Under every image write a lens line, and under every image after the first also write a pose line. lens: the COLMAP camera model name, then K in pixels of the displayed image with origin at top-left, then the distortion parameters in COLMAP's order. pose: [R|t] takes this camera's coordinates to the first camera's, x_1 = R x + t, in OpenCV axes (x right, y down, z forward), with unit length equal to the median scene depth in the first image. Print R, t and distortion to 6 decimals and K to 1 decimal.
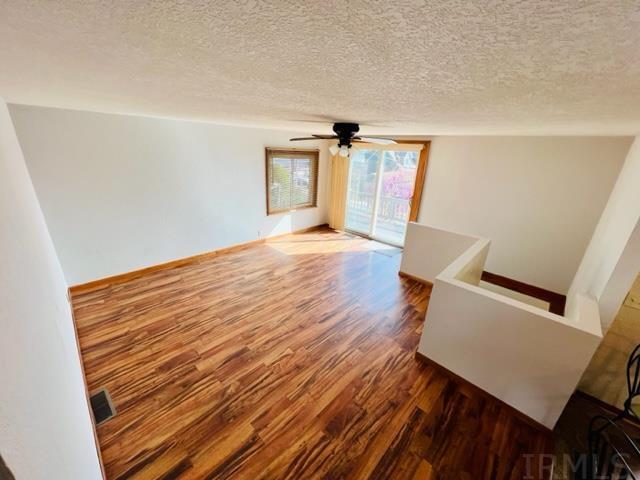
lens RADIAL K [[253.9, 0, 315.9], [0, 253.9, 239.6], [0, 0, 1]] dist [0.001653, -0.000036]
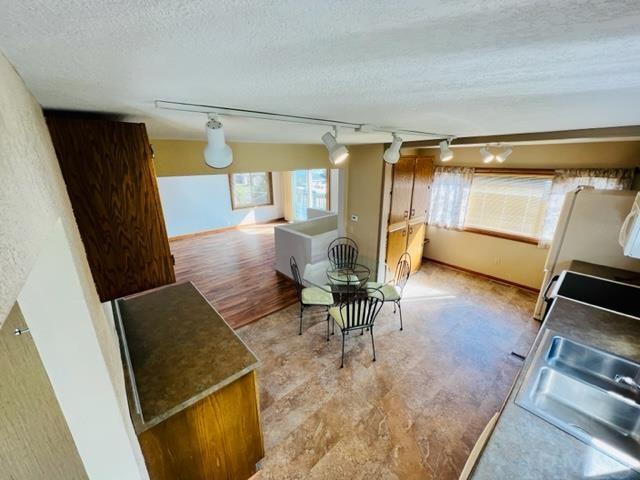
lens RADIAL K [[253.9, 0, 318.0], [0, 253.9, 240.4], [0, 0, 1]] dist [0.001653, -0.000036]
pose [[0.995694, -0.025949, -0.088991, 0.620642], [0.022492, 0.998961, -0.039630, 0.216169], [0.089927, 0.037457, 0.995244, -0.598807]]
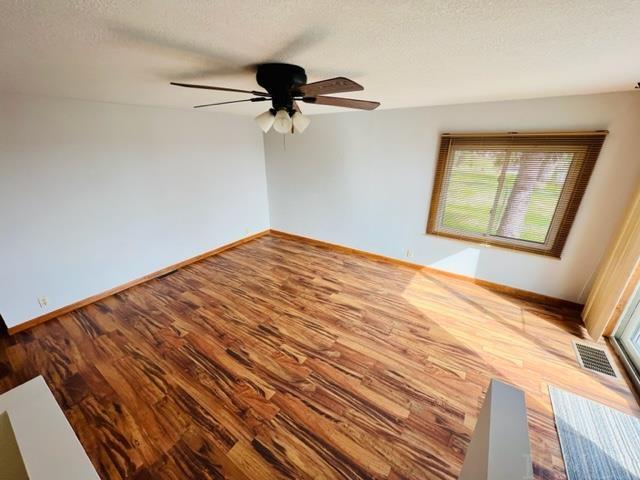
lens RADIAL K [[253.9, 0, 319.9], [0, 253.9, 239.7], [0, 0, 1]] dist [0.001653, -0.000036]
pose [[0.184079, 0.307560, -0.933553, 0.581255], [-0.322517, 0.916098, 0.238215, -0.221869], [0.928492, 0.257237, 0.267828, 0.808023]]
